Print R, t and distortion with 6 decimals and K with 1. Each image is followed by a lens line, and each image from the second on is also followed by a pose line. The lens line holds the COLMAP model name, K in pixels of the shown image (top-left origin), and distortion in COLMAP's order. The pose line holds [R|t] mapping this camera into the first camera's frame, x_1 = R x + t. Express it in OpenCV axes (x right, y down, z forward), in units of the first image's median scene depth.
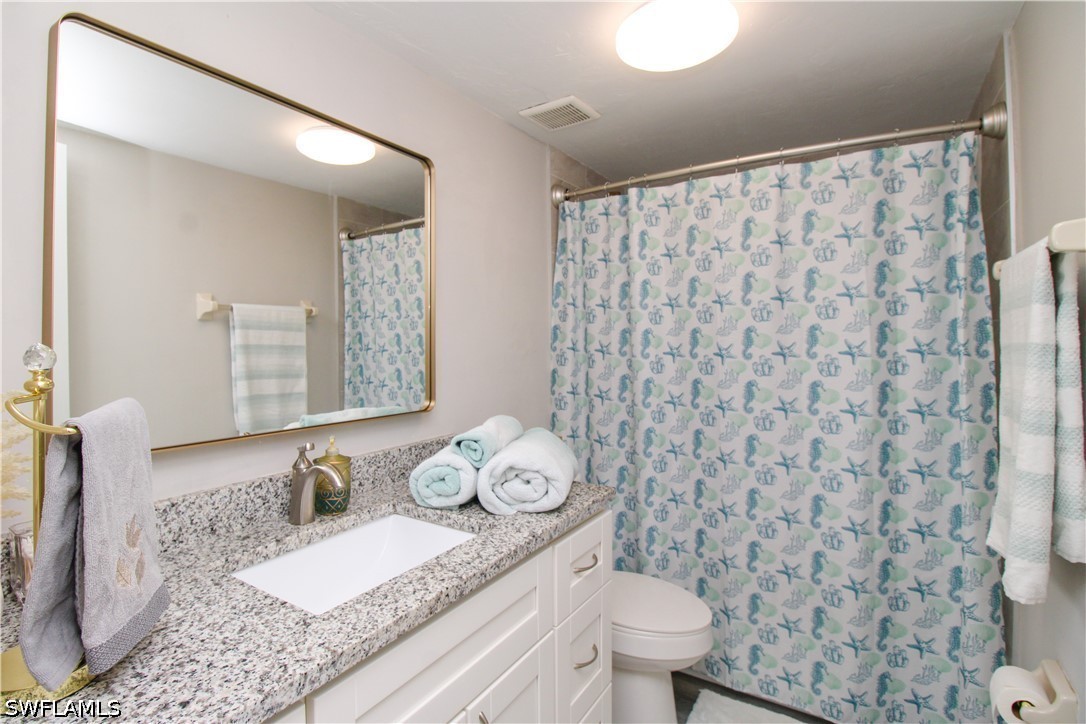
lens RADIAL K [[484.4, 0, 539.6], [0, 484.4, 346.5], [0, 0, 1]] dist [0.000284, -0.006581]
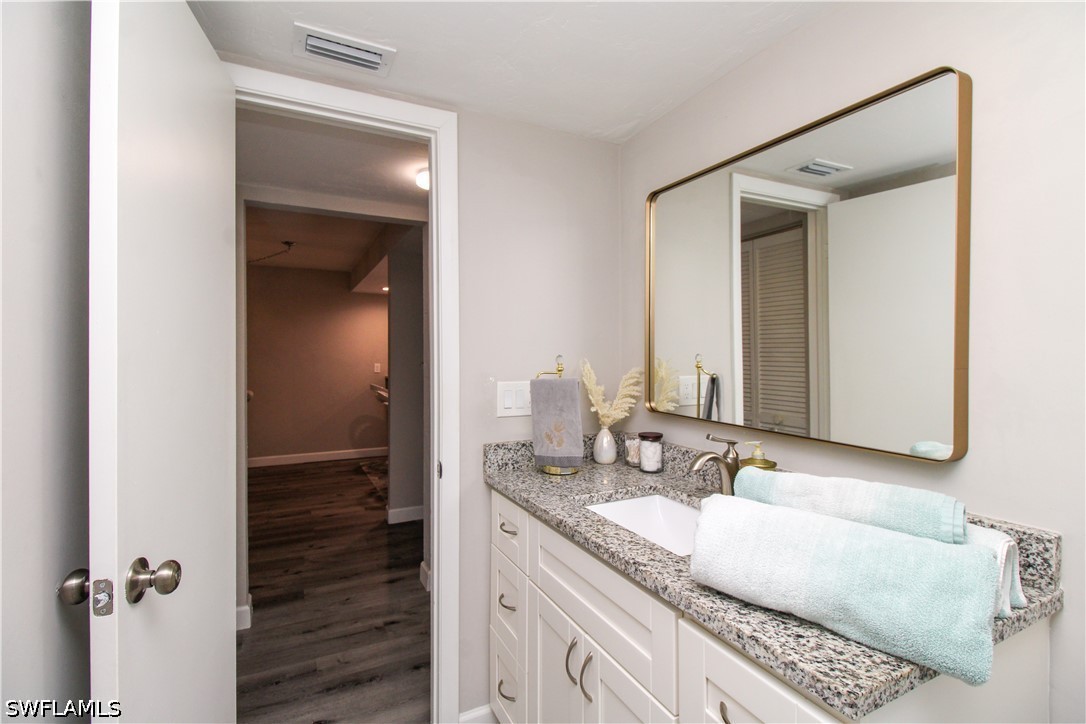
lens RADIAL K [[484.4, 0, 539.6], [0, 484.4, 346.5], [0, 0, 1]] dist [0.000284, -0.006581]
pose [[-0.483689, -0.001139, -0.875239, 0.988552], [0.000182, 0.999999, -0.001402, -0.034890], [0.875240, -0.000837, -0.483688, 1.409046]]
